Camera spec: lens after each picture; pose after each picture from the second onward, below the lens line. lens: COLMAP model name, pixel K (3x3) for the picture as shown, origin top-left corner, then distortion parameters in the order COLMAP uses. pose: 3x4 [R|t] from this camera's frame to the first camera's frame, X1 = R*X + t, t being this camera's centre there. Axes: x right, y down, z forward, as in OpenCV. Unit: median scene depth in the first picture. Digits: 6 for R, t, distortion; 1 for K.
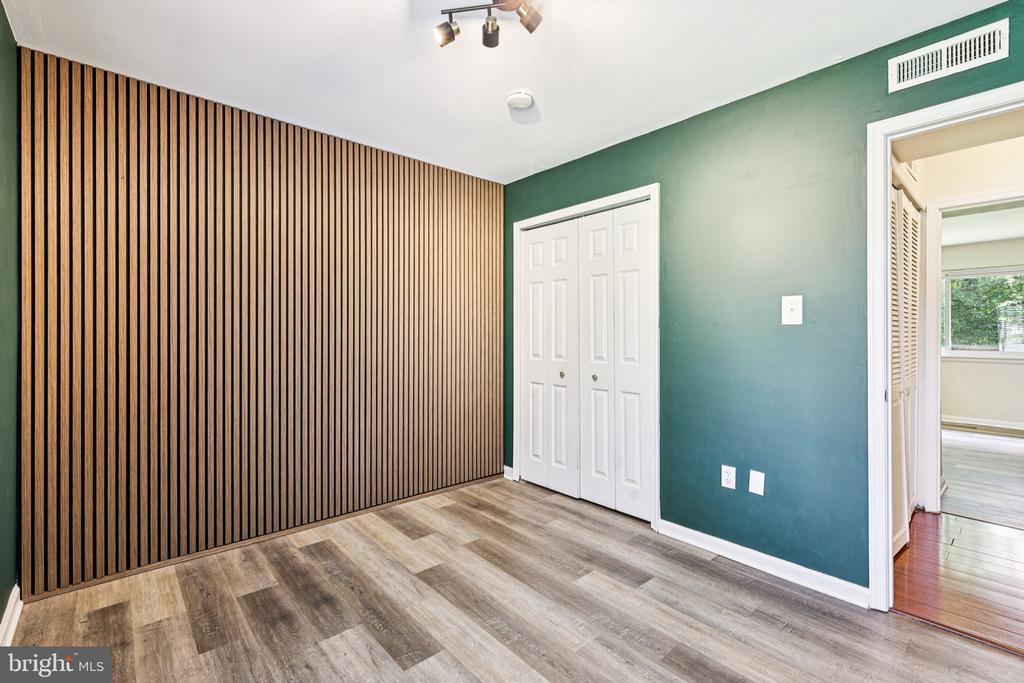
lens RADIAL K [[456.7, 0, 511.5], [0, 456.7, 335.9], [0, 0, 1]] dist [0.003498, -0.000391]
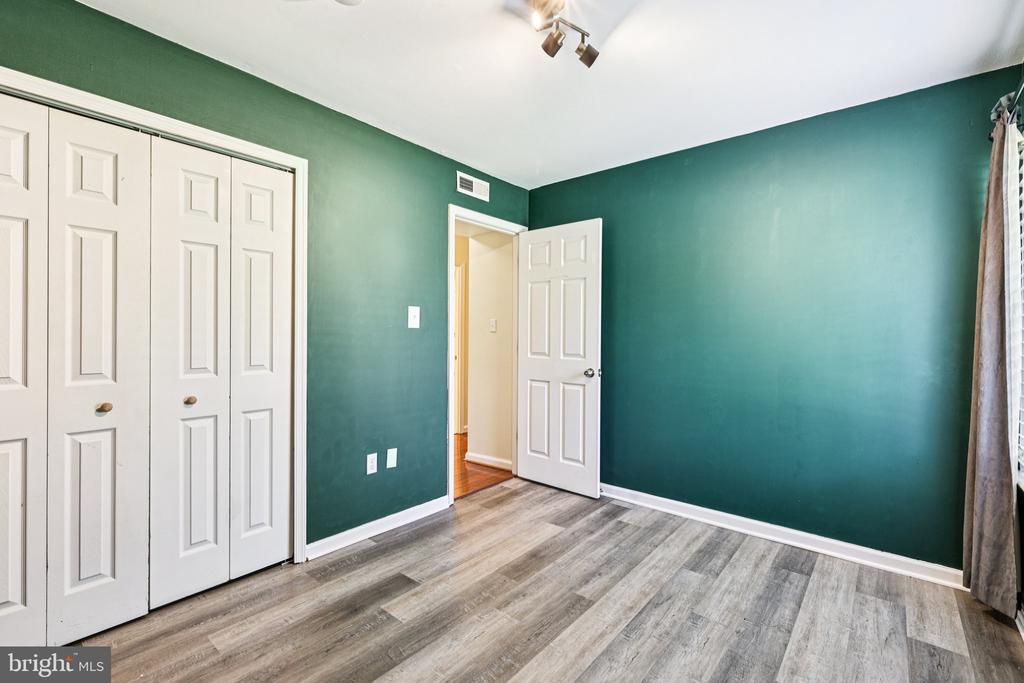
lens RADIAL K [[456.7, 0, 512.2], [0, 456.7, 337.0], [0, 0, 1]] dist [0.003498, -0.000391]
pose [[-0.158089, -0.003871, 0.987417, -0.680304], [-0.005778, 0.999979, 0.002995, -0.003963], [-0.987408, -0.005232, -0.158108, 0.850816]]
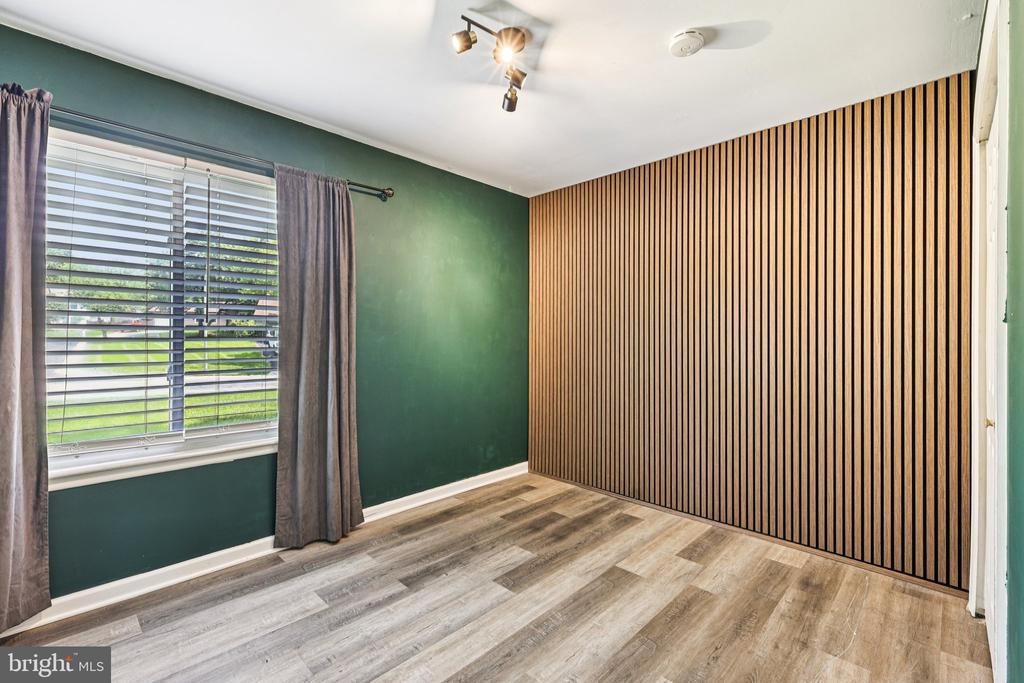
lens RADIAL K [[456.7, 0, 505.3], [0, 456.7, 340.2], [0, 0, 1]] dist [0.003498, -0.000391]
pose [[0.066242, 0.006977, -0.997779, 0.771441], [-0.005692, 0.999962, 0.006615, -0.006136], [0.997787, 0.005242, 0.066279, 0.631817]]
